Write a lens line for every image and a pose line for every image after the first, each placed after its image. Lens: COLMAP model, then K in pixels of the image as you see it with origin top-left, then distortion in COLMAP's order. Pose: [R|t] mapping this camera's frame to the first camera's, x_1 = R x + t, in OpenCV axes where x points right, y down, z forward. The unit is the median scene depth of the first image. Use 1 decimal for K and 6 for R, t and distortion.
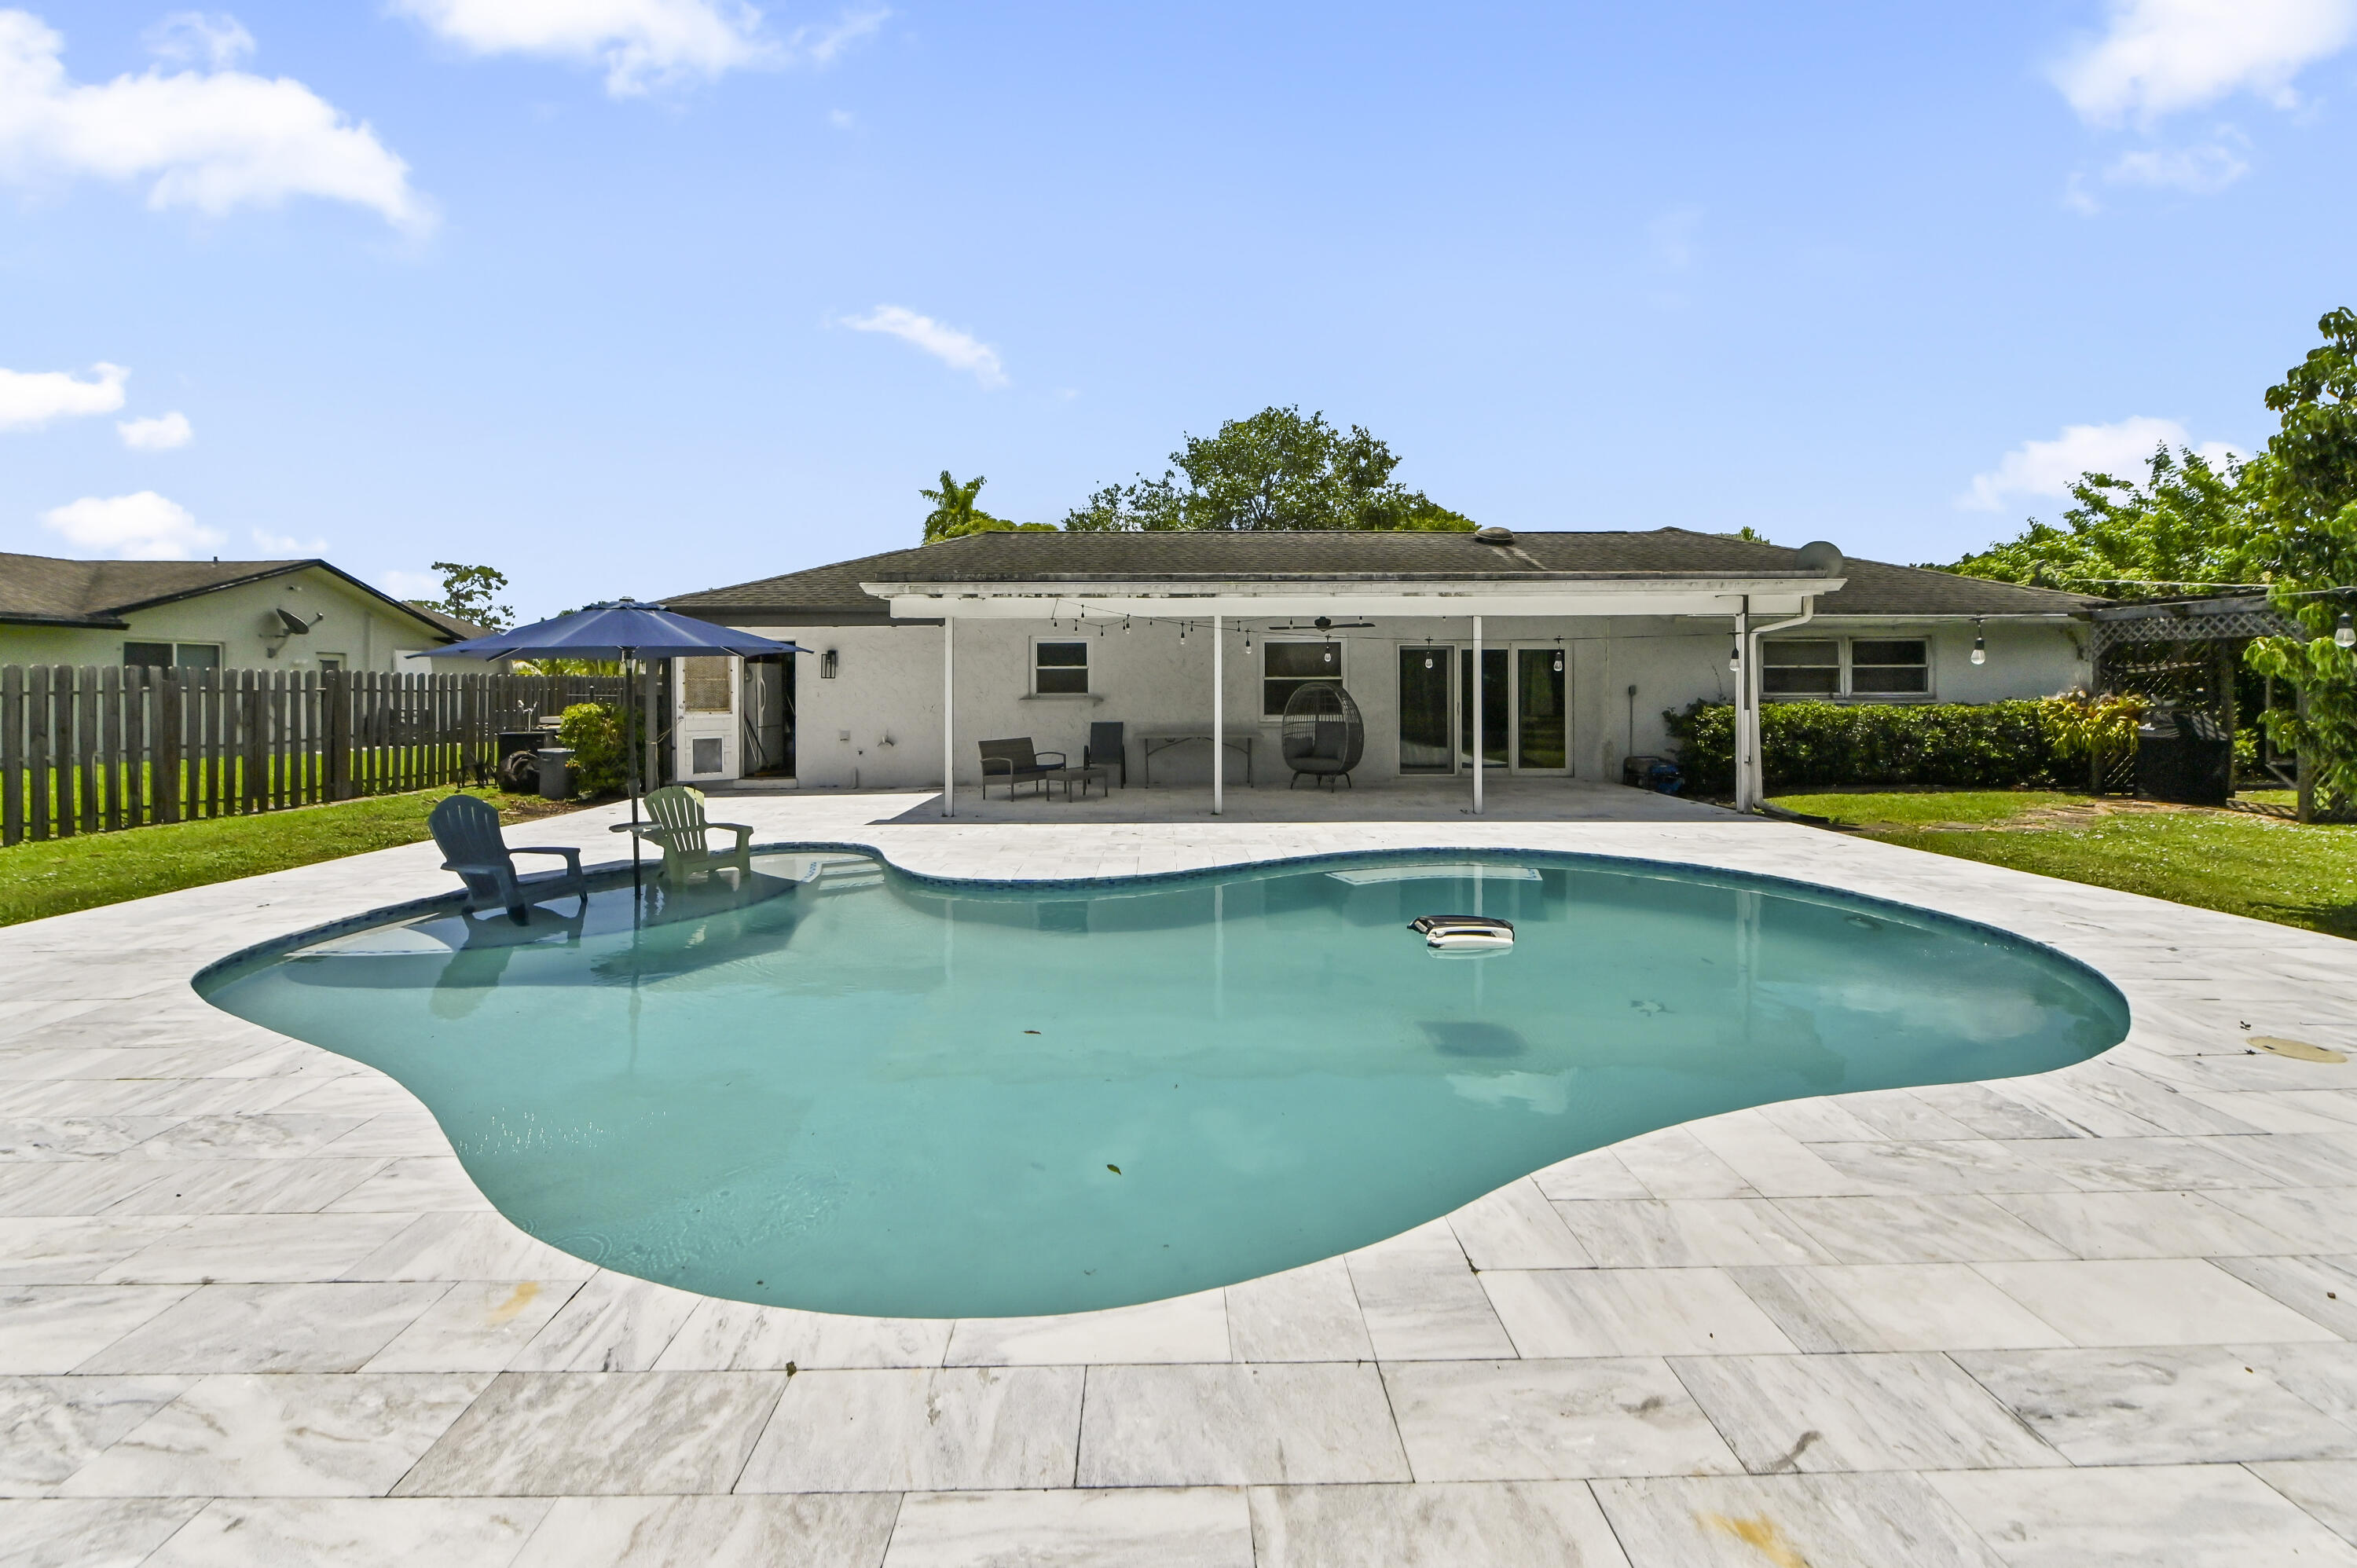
lens RADIAL K [[943.9, 0, 1183.4], [0, 943.9, 698.8], [0, 0, 1]] dist [-0.009064, -0.000480]
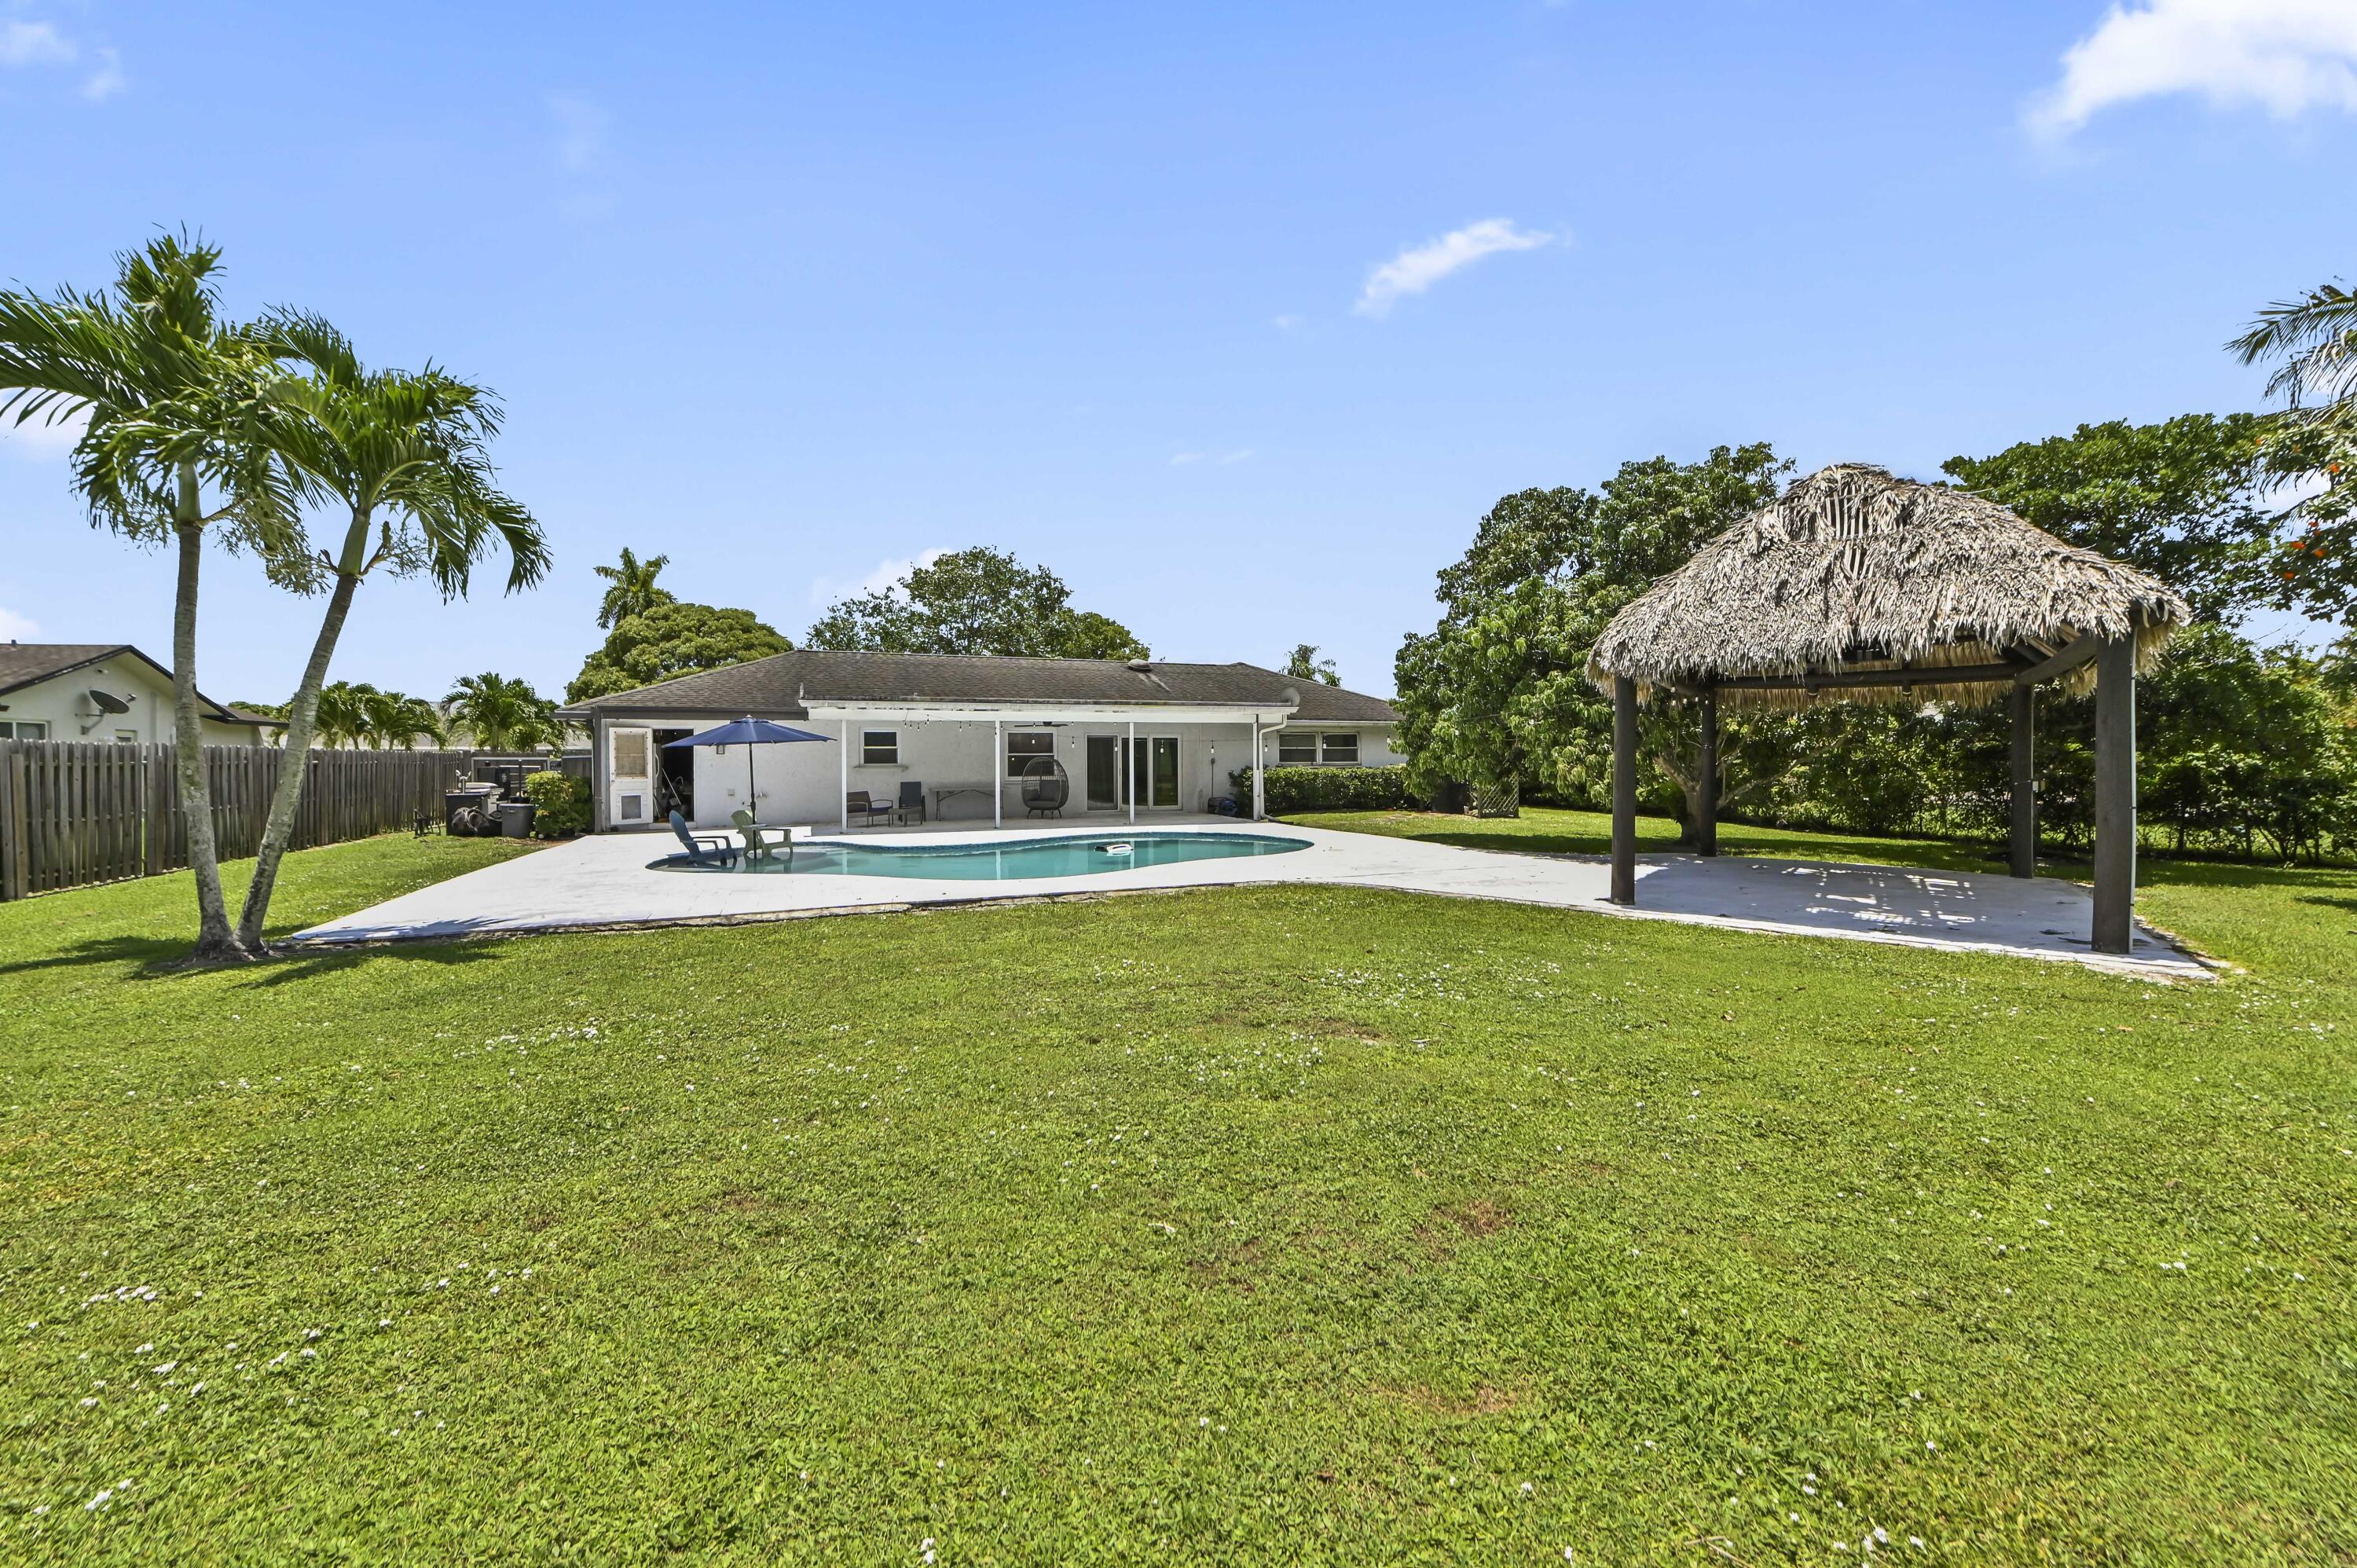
lens RADIAL K [[943.9, 0, 1179.8], [0, 943.9, 771.9], [0, 0, 1]] dist [-0.009064, -0.000480]
pose [[0.935176, -0.005755, 0.354135, -0.223268], [0.006056, 0.999982, 0.000259, 0.010902], [-0.354130, 0.001902, 0.935194, -0.668185]]
